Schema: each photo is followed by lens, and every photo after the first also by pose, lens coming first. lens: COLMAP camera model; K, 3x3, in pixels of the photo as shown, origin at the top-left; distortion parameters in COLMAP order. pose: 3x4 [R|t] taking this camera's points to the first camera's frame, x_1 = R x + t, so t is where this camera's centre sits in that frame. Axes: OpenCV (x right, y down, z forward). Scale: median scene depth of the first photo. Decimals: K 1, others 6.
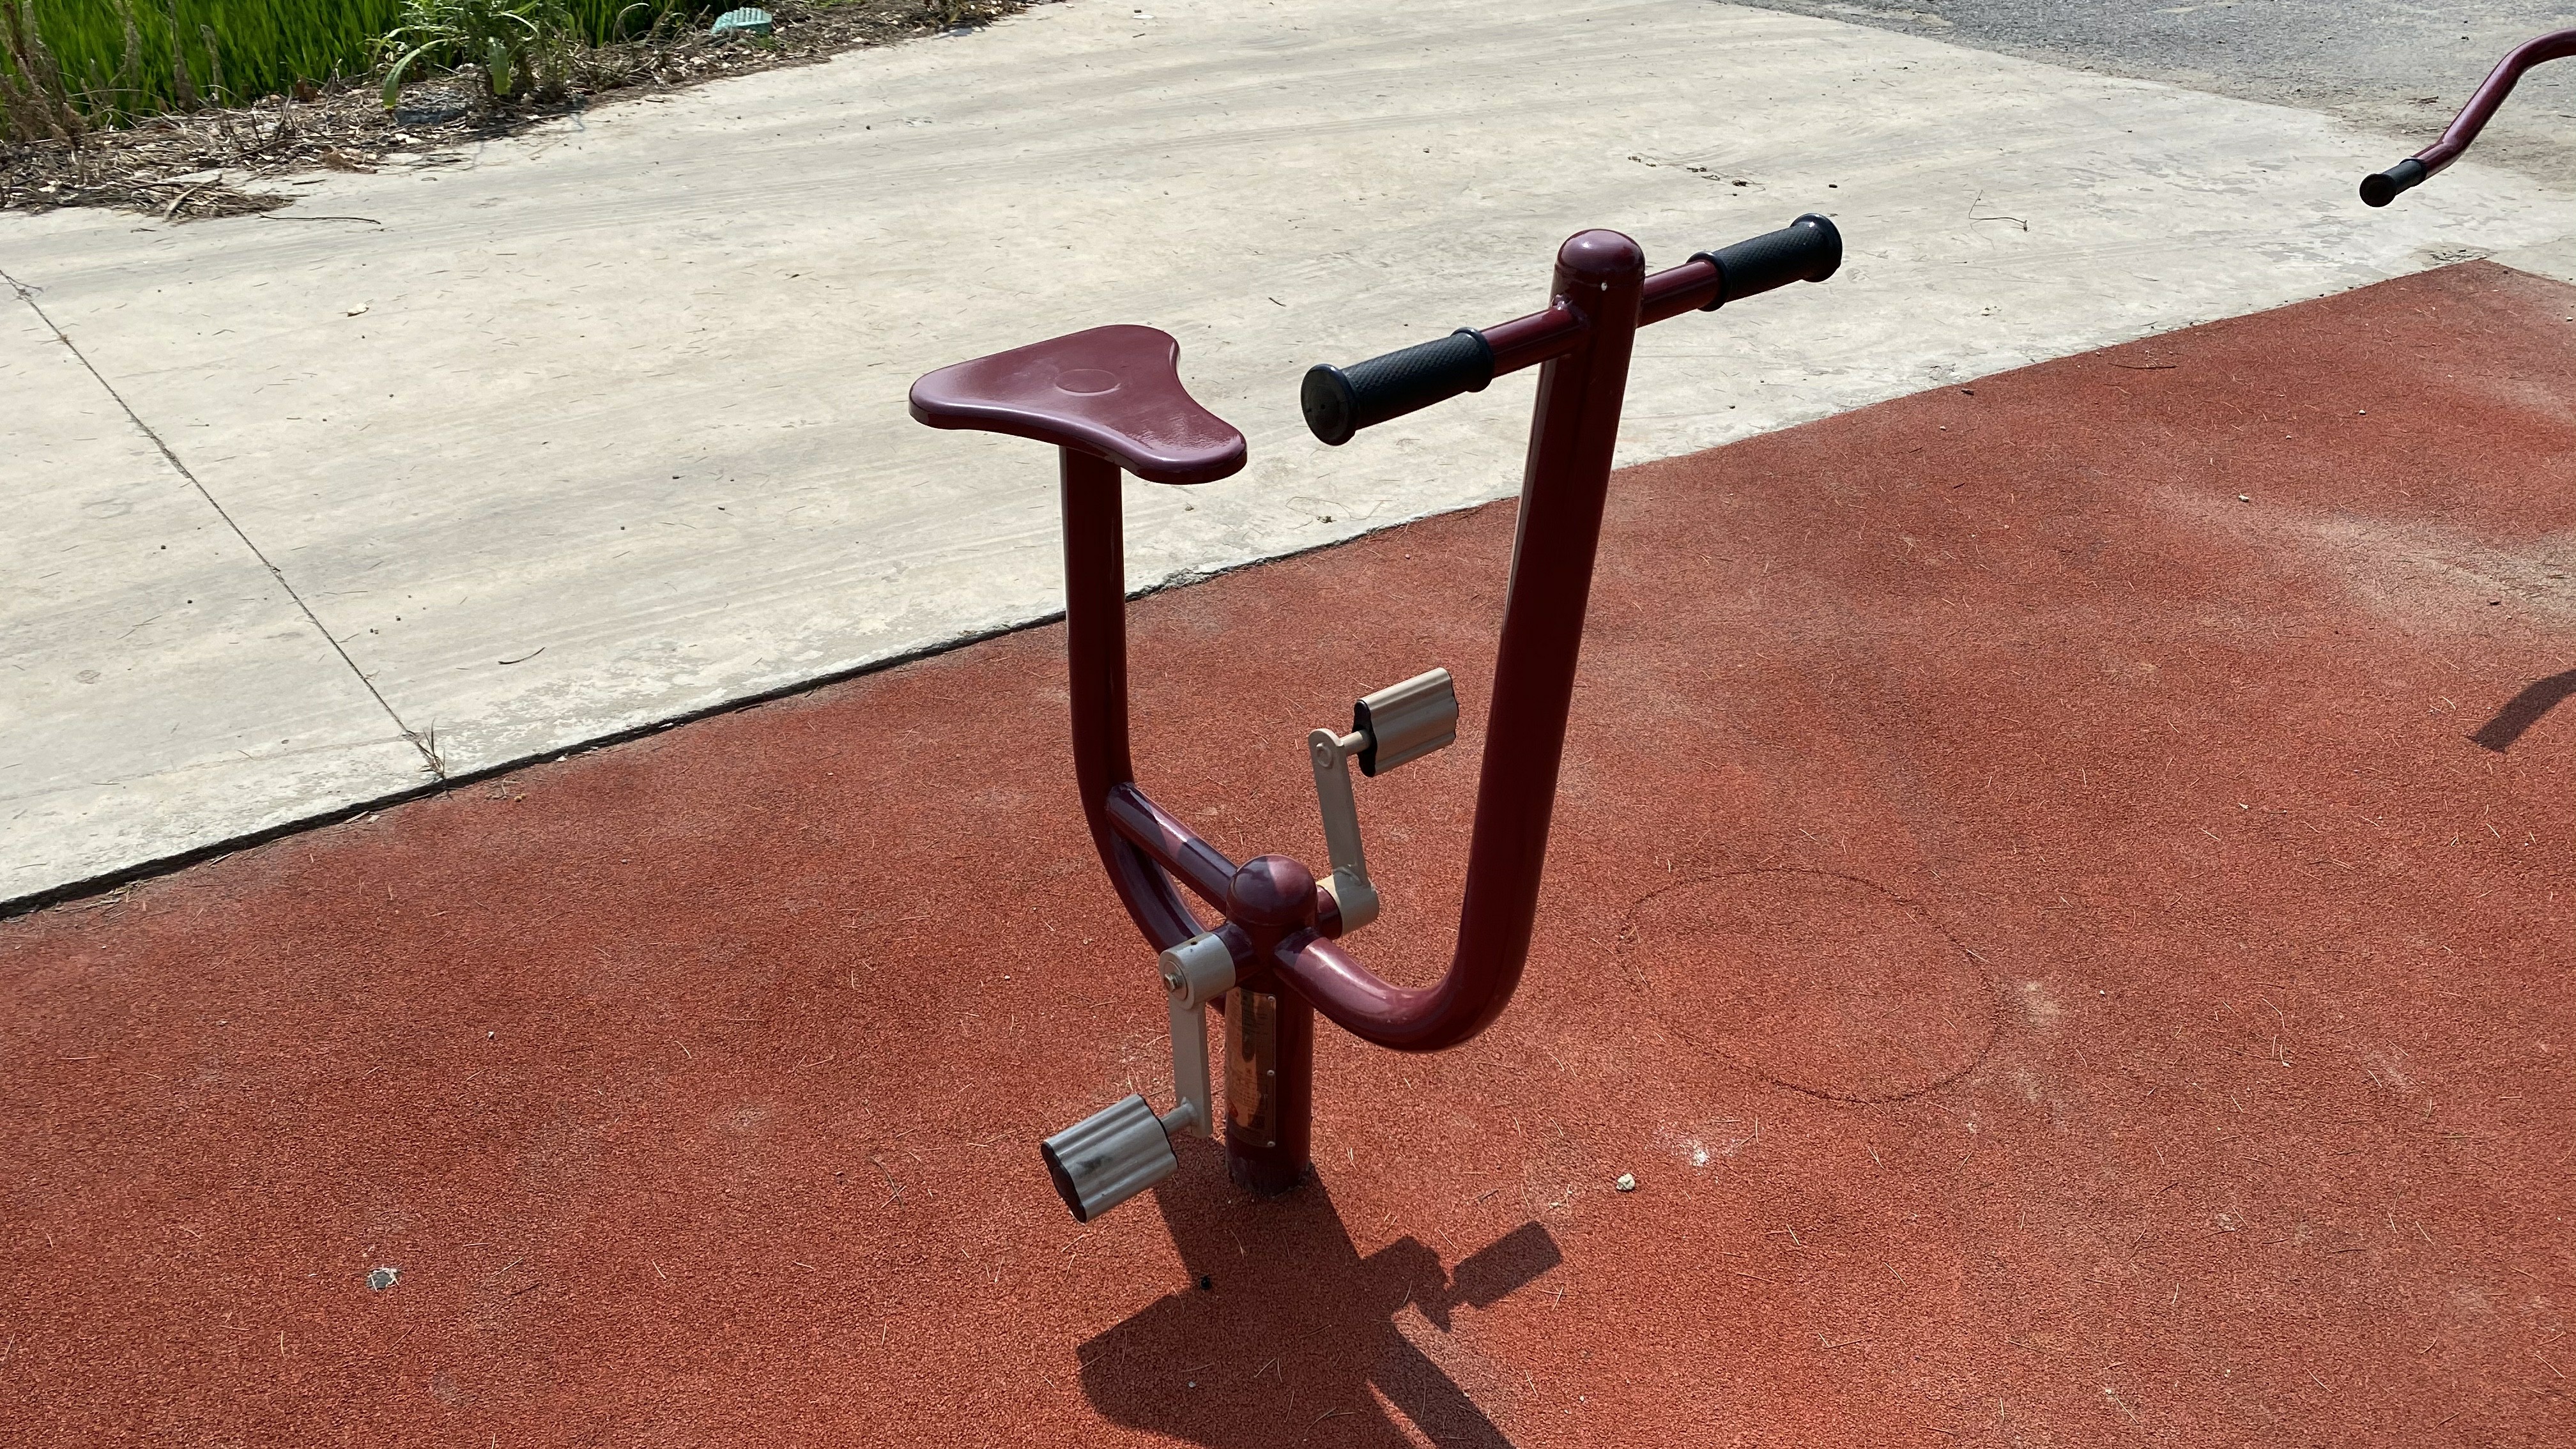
lens RADIAL K [[1952.5, 0, 1288.0], [0, 1952.5, 724.5], [0, 0, 1]] dist [0.091397, -0.170974]
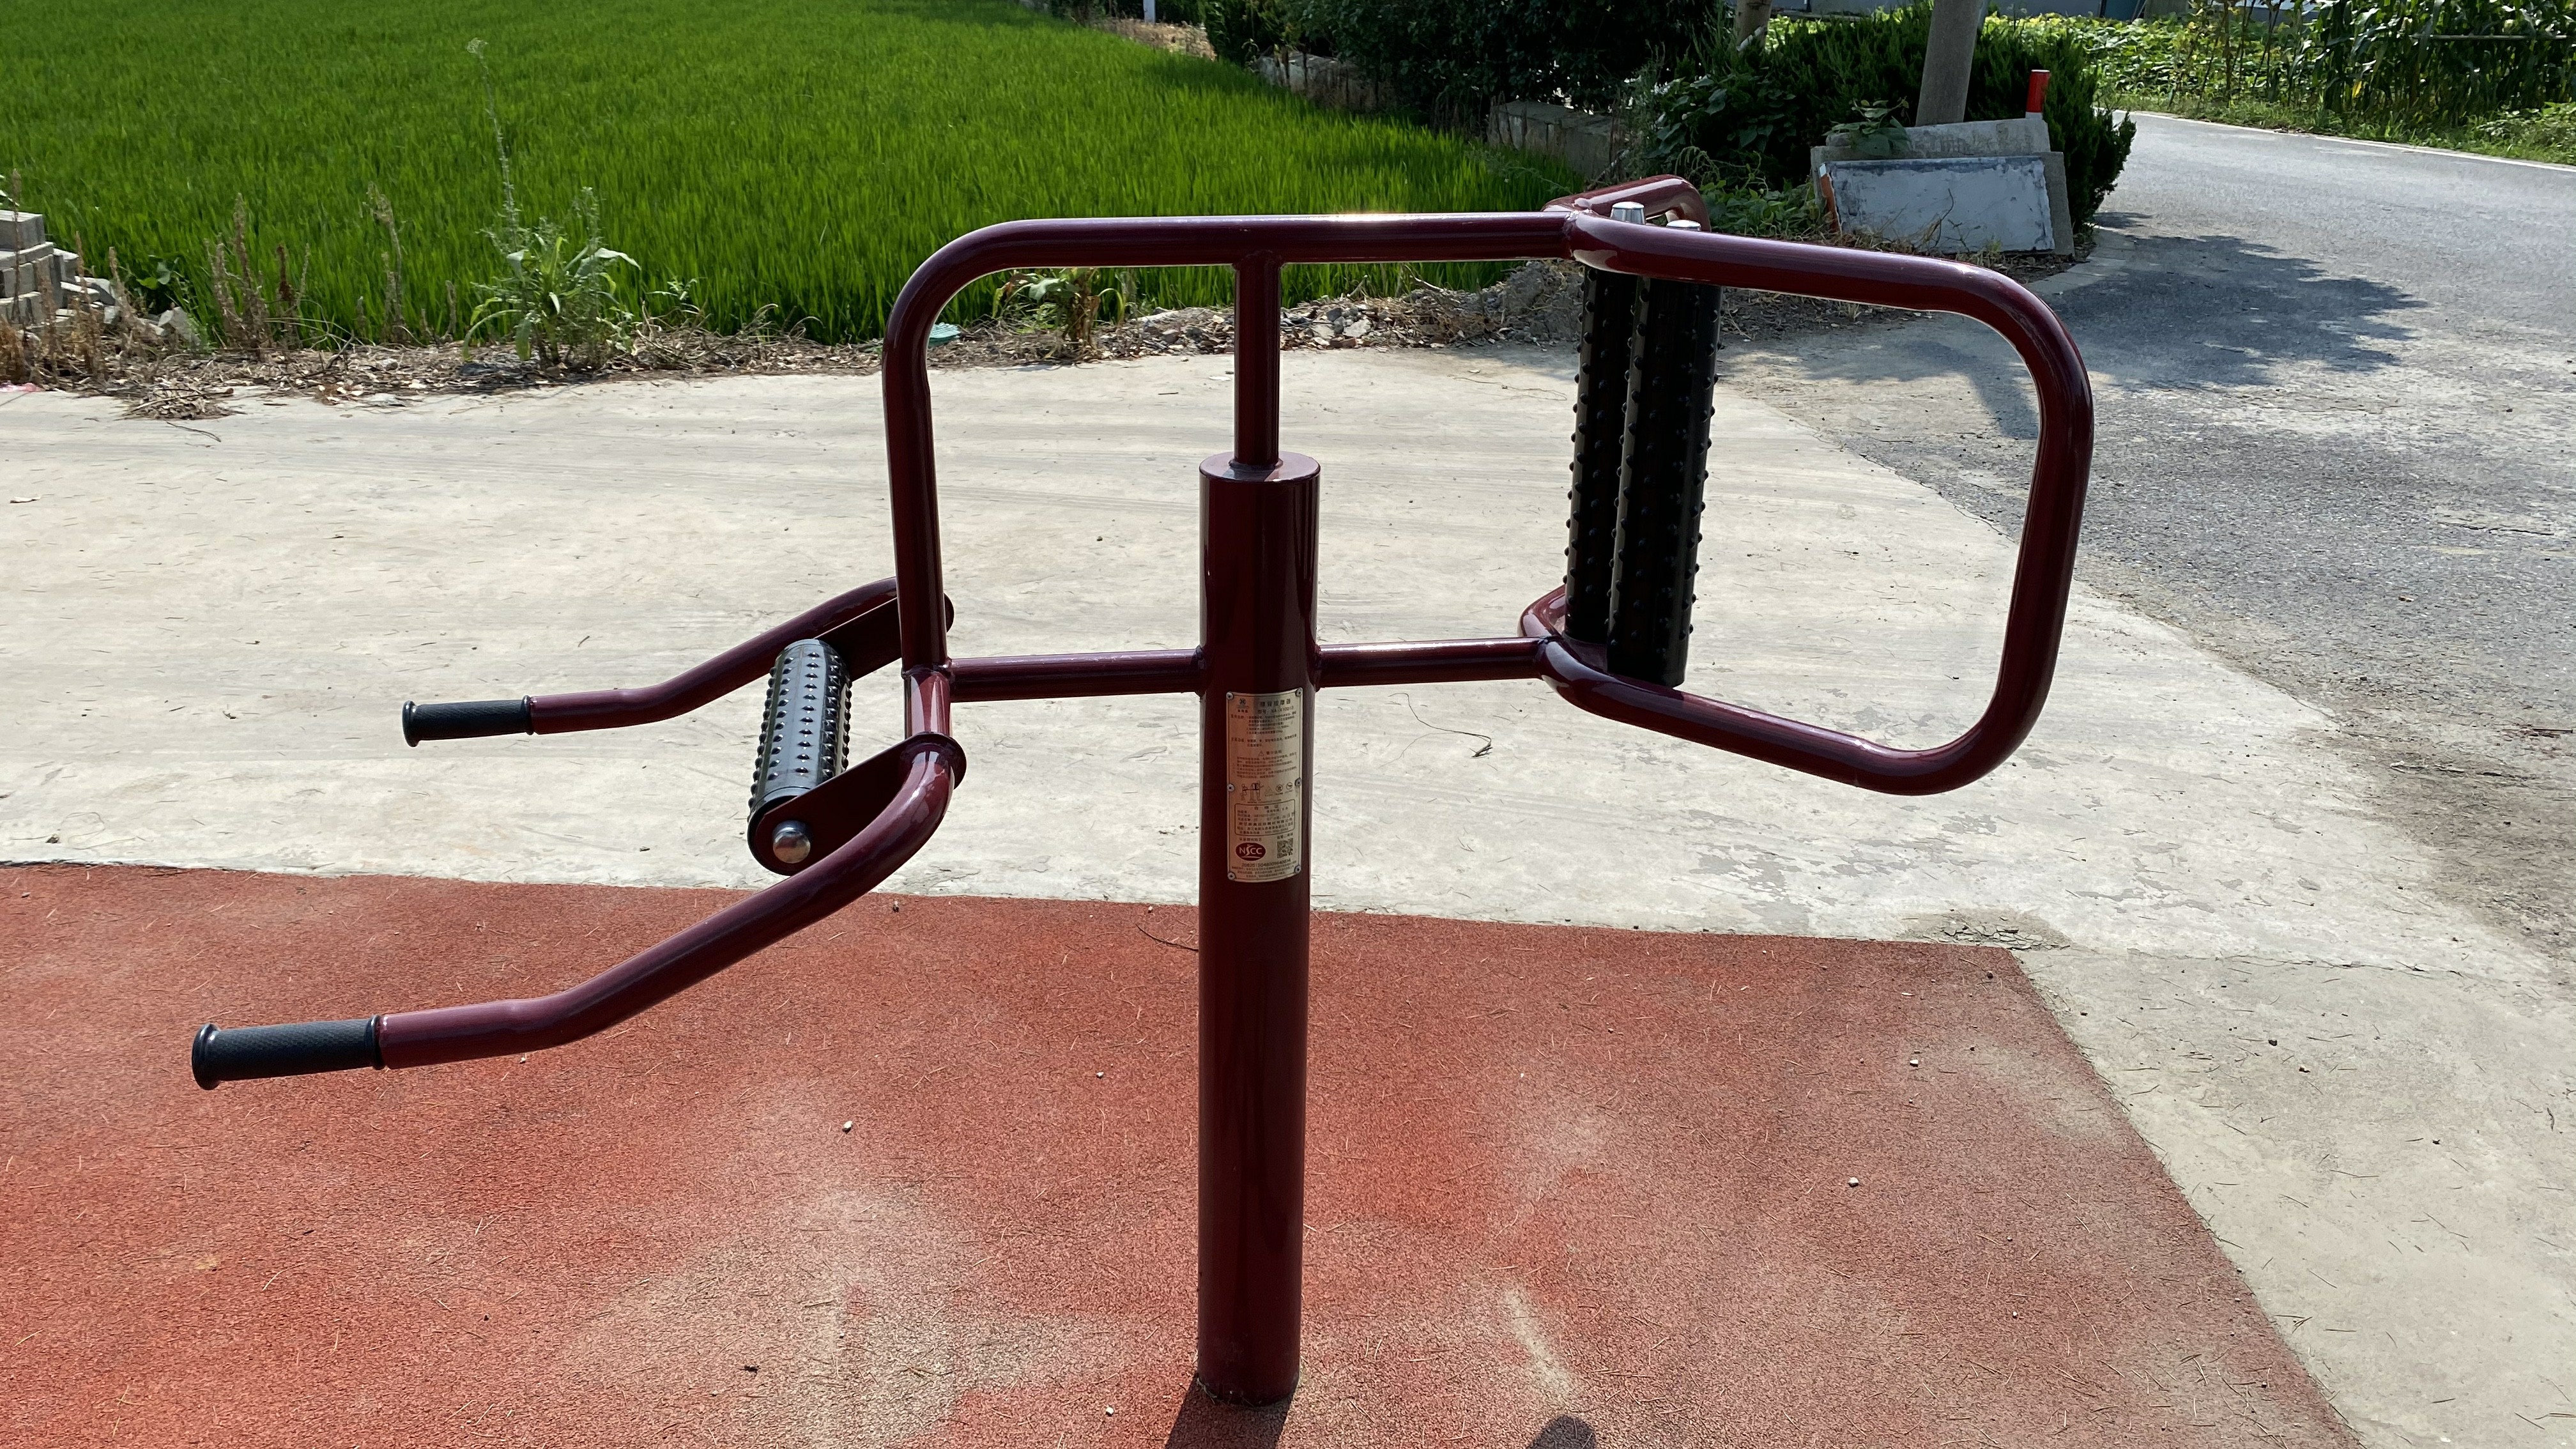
lens RADIAL K [[1952.5, 0, 1288.0], [0, 1952.5, 724.5], [0, 0, 1]] dist [0.091397, -0.170974]
pose [[0.839568, 0.213192, -0.499675, 0.738883], [-0.289698, 0.953784, -0.079817, -0.189926], [0.459566, 0.211766, 0.862528, 0.317607]]
